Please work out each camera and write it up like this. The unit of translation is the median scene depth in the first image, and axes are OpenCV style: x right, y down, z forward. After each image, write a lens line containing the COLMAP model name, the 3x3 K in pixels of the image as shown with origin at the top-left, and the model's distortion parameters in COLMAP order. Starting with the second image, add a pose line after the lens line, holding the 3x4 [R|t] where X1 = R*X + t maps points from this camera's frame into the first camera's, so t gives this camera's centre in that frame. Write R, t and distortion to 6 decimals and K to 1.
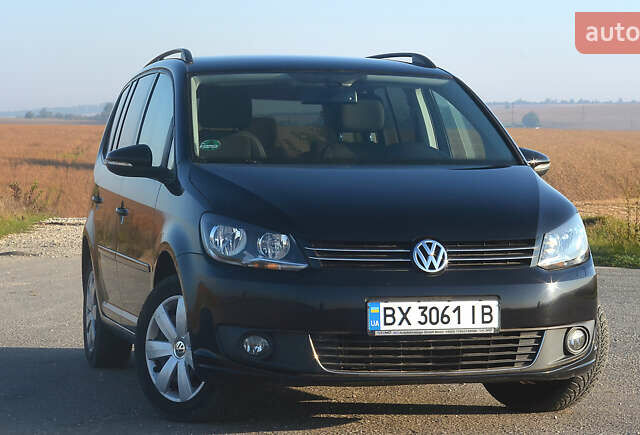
lens RADIAL K [[2061.1, 0, 320.0], [0, 2061.1, 217.5], [0, 0, 1]] dist [-0.091163, 0.237781]
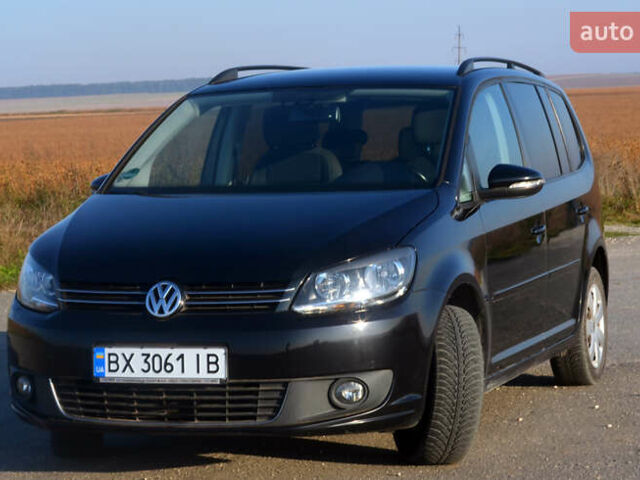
lens RADIAL K [[1888.3, 0, 320.0], [0, 1888.3, 240.0], [0, 0, 1]] dist [-0.015984, -0.753423]
pose [[0.822960, 0.001169, -0.568099, 0.599111], [0.021941, 0.999186, 0.033840, -0.035773], [0.567676, -0.040314, 0.822264, 0.331658]]
